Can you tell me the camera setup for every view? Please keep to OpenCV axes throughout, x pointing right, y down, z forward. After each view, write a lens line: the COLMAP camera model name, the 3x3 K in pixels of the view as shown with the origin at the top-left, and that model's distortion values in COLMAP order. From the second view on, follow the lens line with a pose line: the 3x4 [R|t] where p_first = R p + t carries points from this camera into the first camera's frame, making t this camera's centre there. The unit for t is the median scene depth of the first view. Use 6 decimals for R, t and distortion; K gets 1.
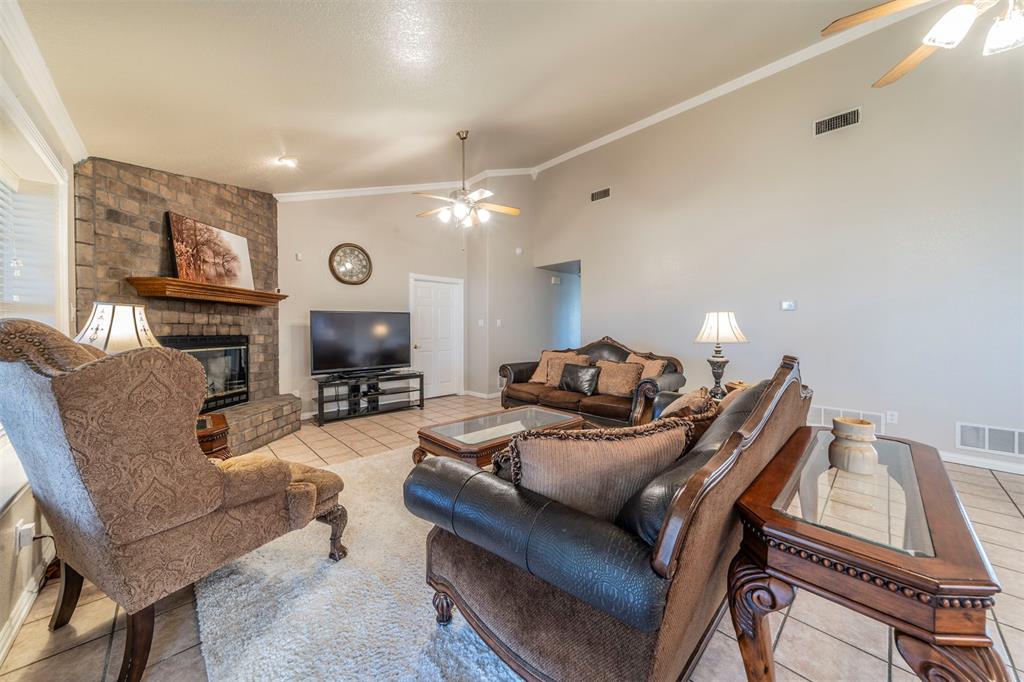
lens RADIAL K [[367.2, 0, 511.4], [0, 367.2, 331.3], [0, 0, 1]] dist [0.000433, -0.000013]
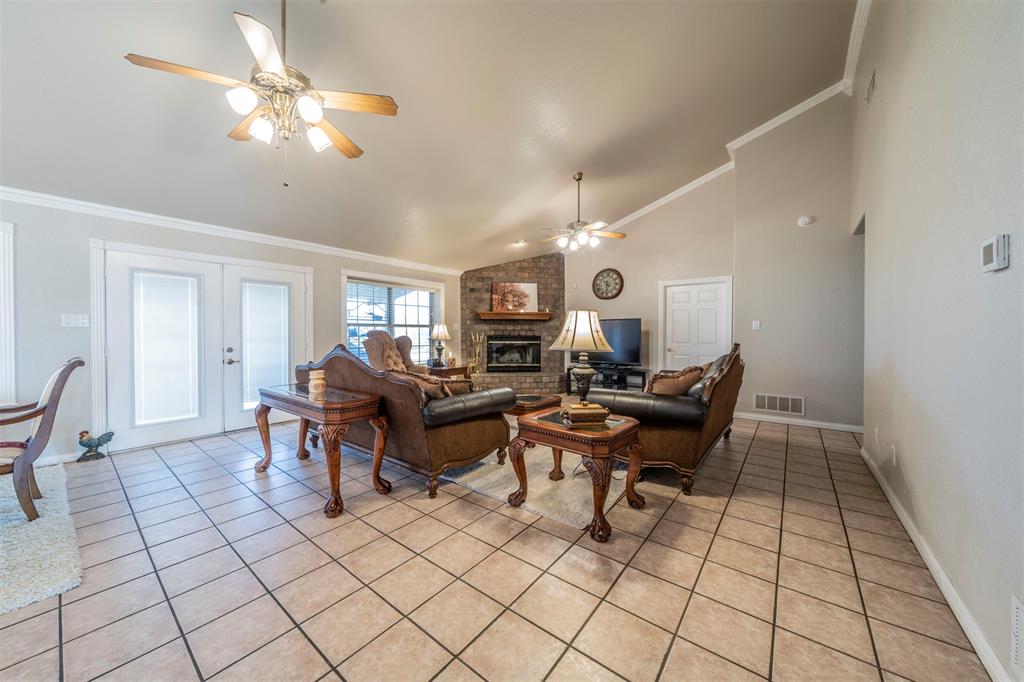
lens RADIAL K [[359.7, 0, 512.0], [0, 359.7, 341.0], [0, 0, 1]] dist [0.000505, 0.000000]
pose [[0.154233, 0.022385, -0.987781, 1.166882], [-0.007768, 0.999740, 0.021443, -0.001406], [0.988004, 0.004366, 0.154367, 0.657615]]
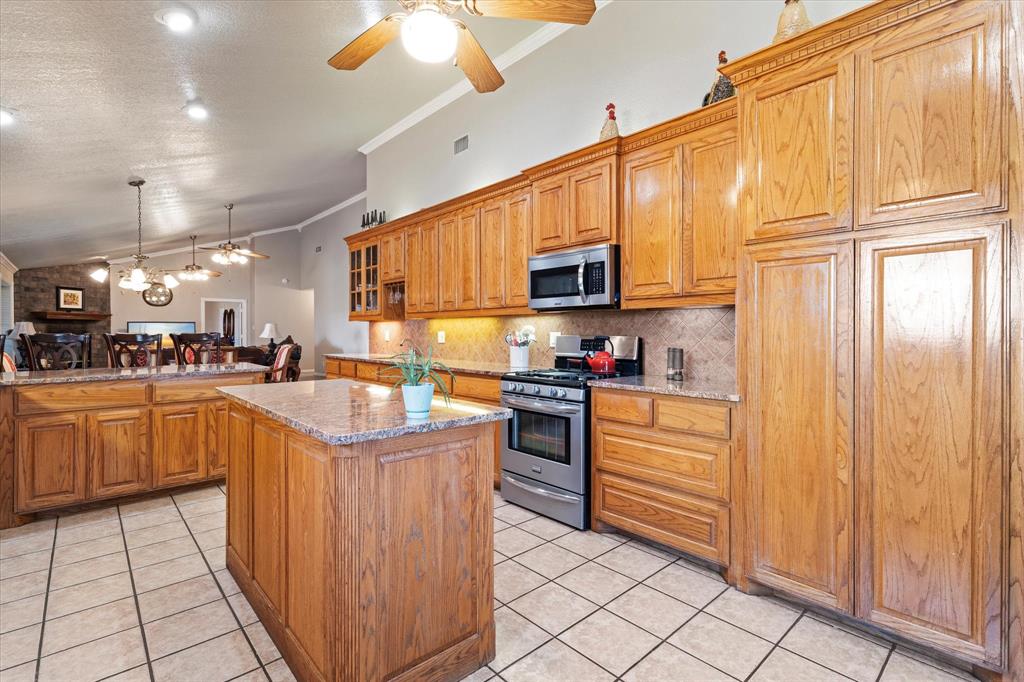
lens RADIAL K [[477.2, 0, 512.5], [0, 477.2, 335.4], [0, 0, 1]] dist [0.001370, 0.000267]
pose [[0.999923, 0.003473, -0.011926, 1.865186], [-0.003479, 0.999994, -0.000529, 0.009665], [0.011924, 0.000570, 0.999929, -1.822513]]
